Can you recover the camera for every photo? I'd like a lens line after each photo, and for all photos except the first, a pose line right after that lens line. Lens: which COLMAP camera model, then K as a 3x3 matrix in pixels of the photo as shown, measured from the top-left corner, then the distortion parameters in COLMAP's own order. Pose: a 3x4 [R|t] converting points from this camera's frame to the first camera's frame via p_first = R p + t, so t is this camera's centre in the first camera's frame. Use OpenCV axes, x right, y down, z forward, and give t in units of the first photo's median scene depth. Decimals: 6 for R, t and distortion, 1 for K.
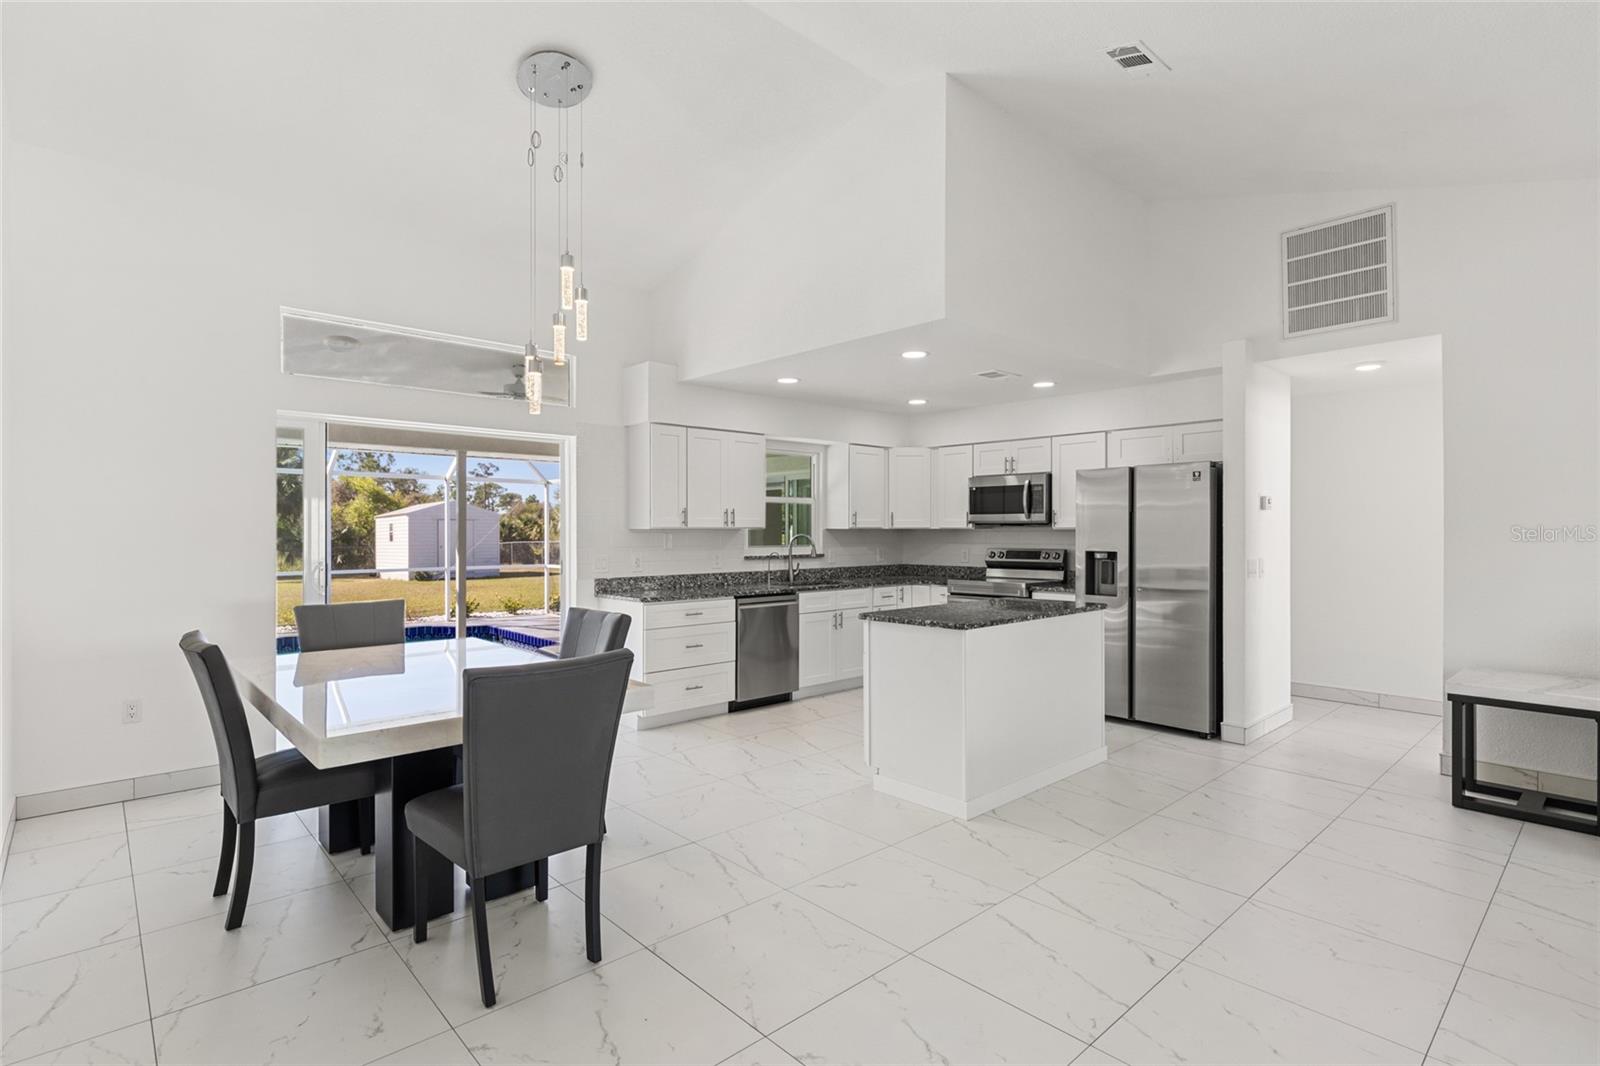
lens RADIAL K [[770.4, 0, 798.6], [0, 770.4, 536.8], [0, 0, 1]] dist [-0.004868, -0.001702]
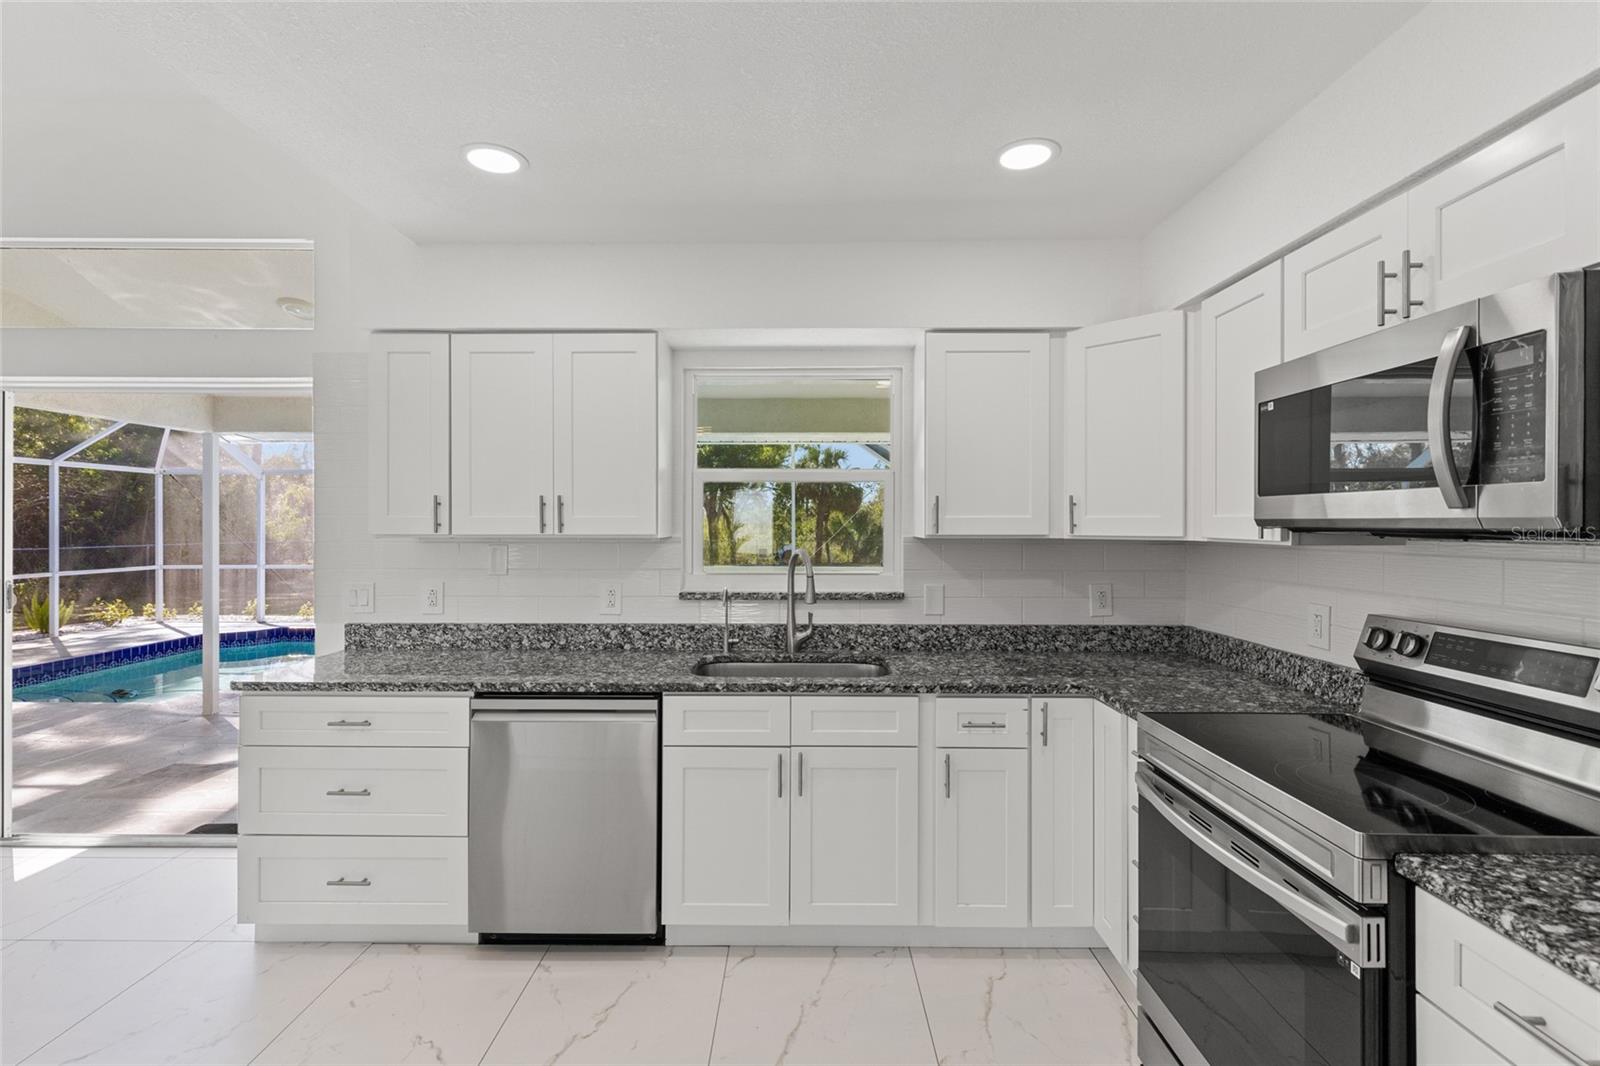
lens RADIAL K [[719.0, 0, 796.8], [0, 719.0, 524.3], [0, 0, 1]] dist [0.005297, -0.001809]
pose [[0.730291, 0.002729, -0.683131, 0.317064], [-0.008075, 0.999957, -0.004637, -0.017675], [0.683088, 0.008903, 0.730282, 0.766958]]
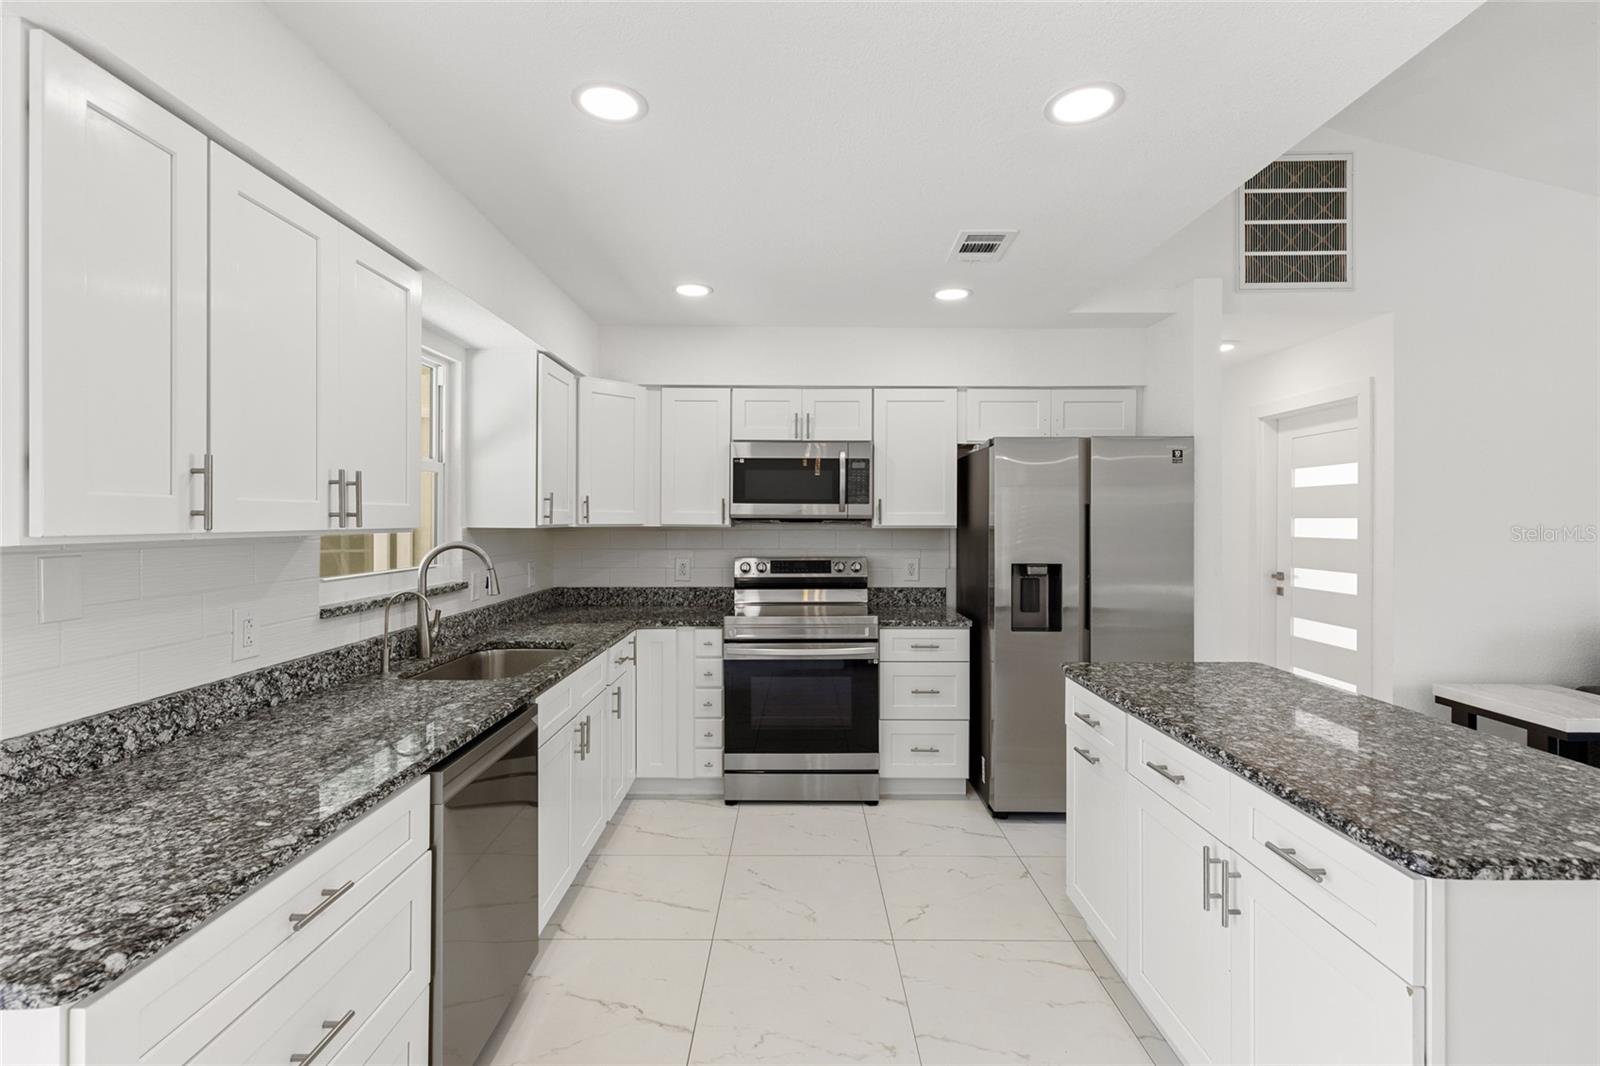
lens RADIAL K [[719.0, 0, 790.7], [0, 719.0, 519.6], [0, 0, 1]] dist [0.005297, -0.001809]
pose [[0.681418, 0.002809, 0.731889, -0.176979], [0.002849, 0.999975, -0.006490, -0.013849], [-0.731889, 0.006507, 0.681393, 0.659519]]
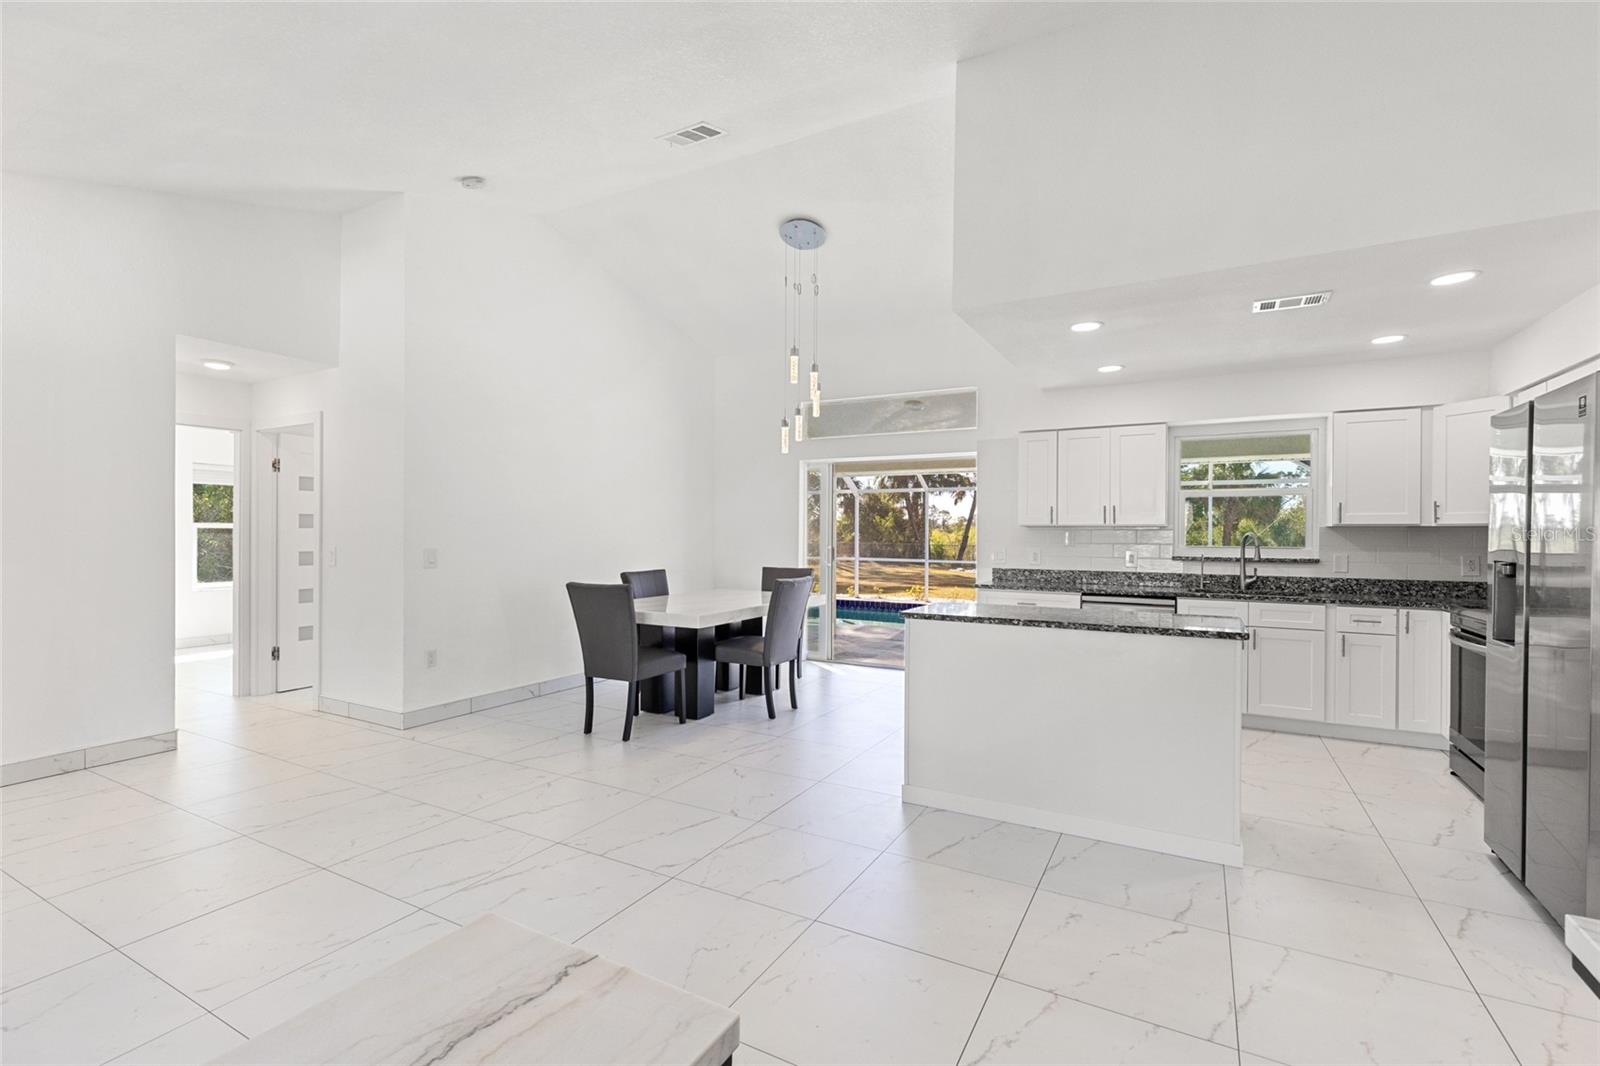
lens RADIAL K [[719.0, 0, 797.5], [0, 719.0, 533.6], [0, 0, 1]] dist [0.005297, -0.001809]
pose [[0.314561, 0.003933, -0.949229, 0.645596], [-0.014256, 0.999898, -0.000581, 0.005263], [0.949130, 0.013715, 0.314585, 0.327951]]
